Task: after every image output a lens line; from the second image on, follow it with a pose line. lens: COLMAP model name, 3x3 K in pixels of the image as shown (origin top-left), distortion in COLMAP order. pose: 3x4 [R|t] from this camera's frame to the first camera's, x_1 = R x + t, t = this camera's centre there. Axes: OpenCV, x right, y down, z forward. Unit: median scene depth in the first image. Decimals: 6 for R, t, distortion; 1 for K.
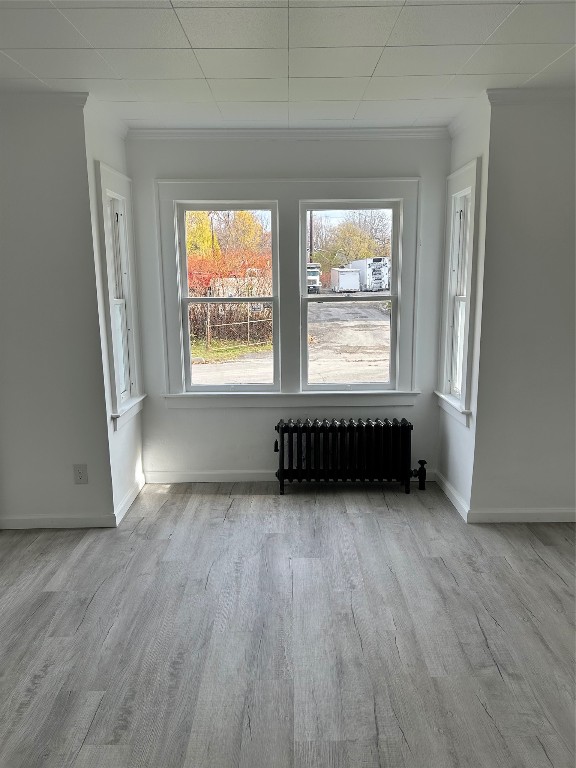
lens RADIAL K [[579.1, 0, 287.8], [0, 579.1, 382.0], [0, 0, 1]] dist [0.065819, -0.067733]
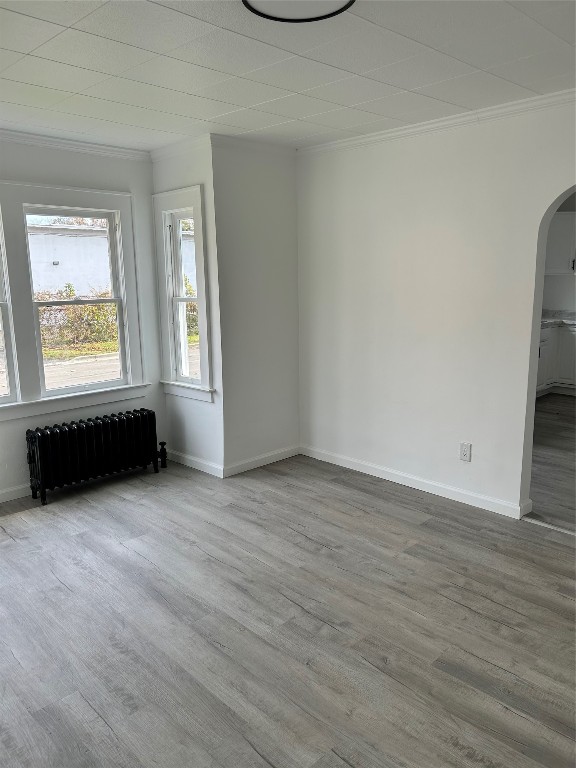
lens RADIAL K [[579.8, 0, 285.8], [0, 579.8, 383.9], [0, 0, 1]] dist [0.061051, -0.063895]
pose [[0.721340, -0.129815, 0.680306, -0.432975], [0.137410, 0.989575, 0.043130, 0.007796], [-0.678812, 0.062370, 0.731658, -0.006931]]
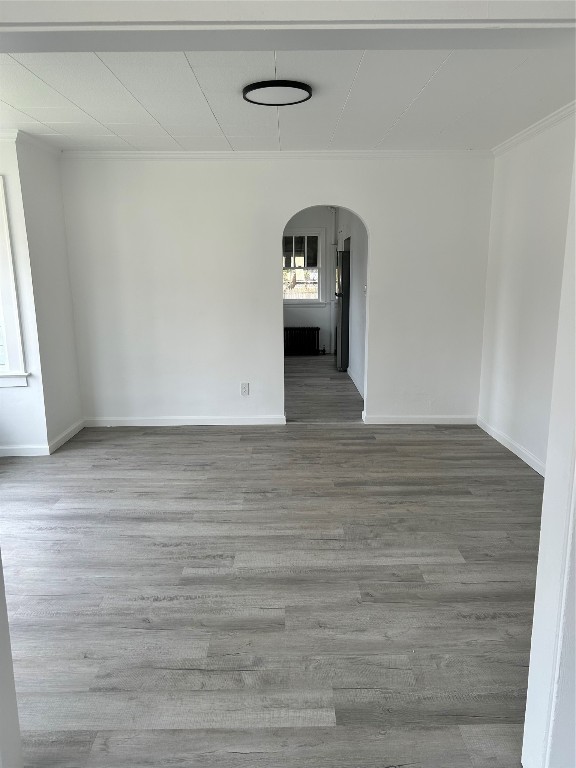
lens RADIAL K [[579.1, 0, 287.8], [0, 579.1, 382.0], [0, 0, 1]] dist [0.065819, -0.067733]
pose [[0.000411, -0.191584, 0.981476, -1.012467], [0.198655, 0.961930, 0.187685, -0.063372], [-0.980069, 0.194898, 0.038454, 0.405714]]
